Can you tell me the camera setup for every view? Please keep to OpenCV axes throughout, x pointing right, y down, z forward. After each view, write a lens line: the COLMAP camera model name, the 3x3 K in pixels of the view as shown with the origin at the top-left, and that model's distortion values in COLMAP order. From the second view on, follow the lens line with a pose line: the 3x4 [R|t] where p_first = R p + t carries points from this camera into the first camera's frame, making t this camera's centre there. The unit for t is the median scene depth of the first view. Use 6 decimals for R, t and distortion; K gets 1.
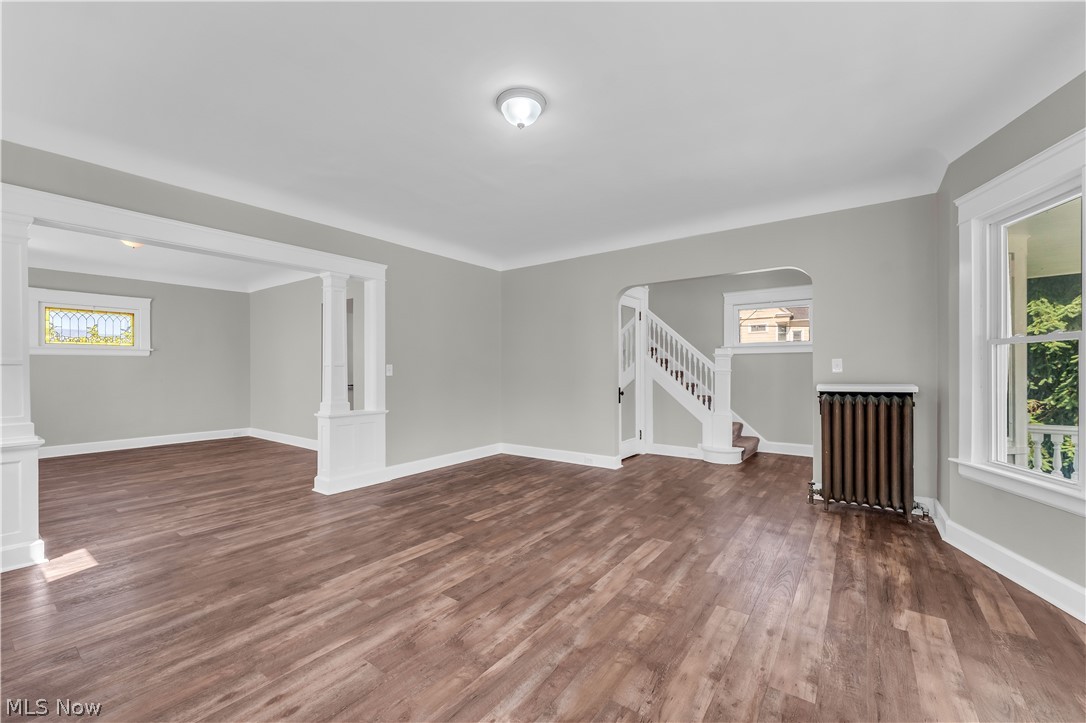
lens RADIAL K [[436.2, 0, 539.0], [0, 436.2, 365.1], [0, 0, 1]] dist [-0.000945, 0.000068]
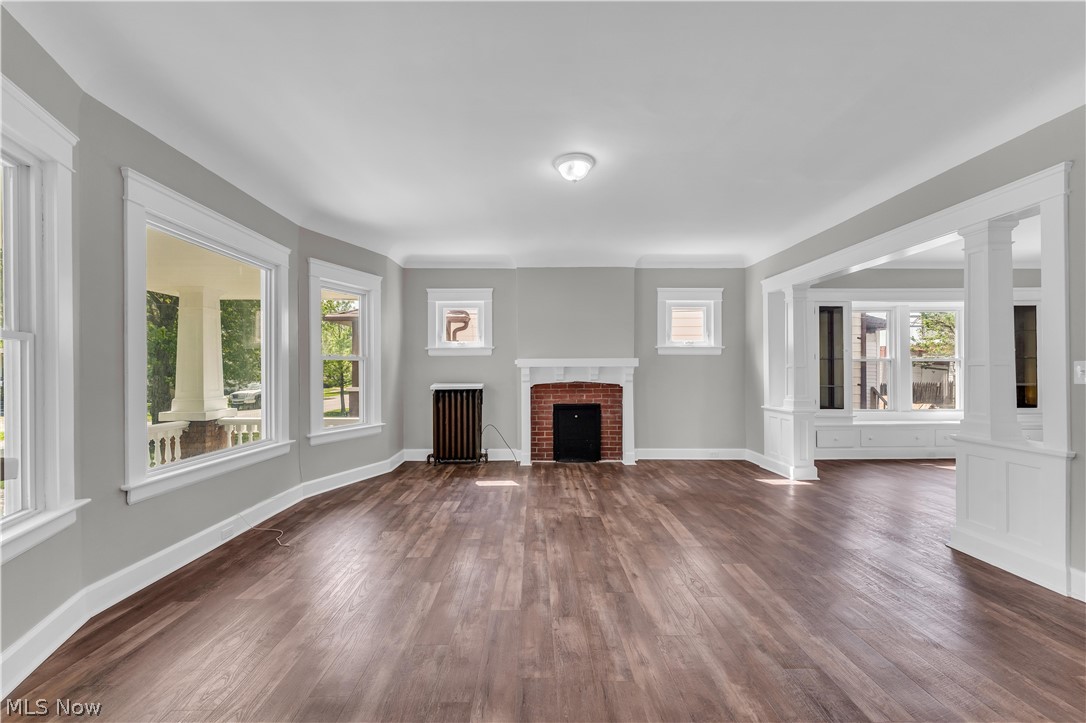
lens RADIAL K [[436.2, 0, 533.4], [0, 436.2, 371.2], [0, 0, 1]] dist [-0.000945, 0.000068]
pose [[-0.802464, 0.005304, -0.596677, 0.524586], [0.008962, 0.999955, -0.003164, 0.007697], [0.596634, -0.007887, -0.802475, 1.256330]]
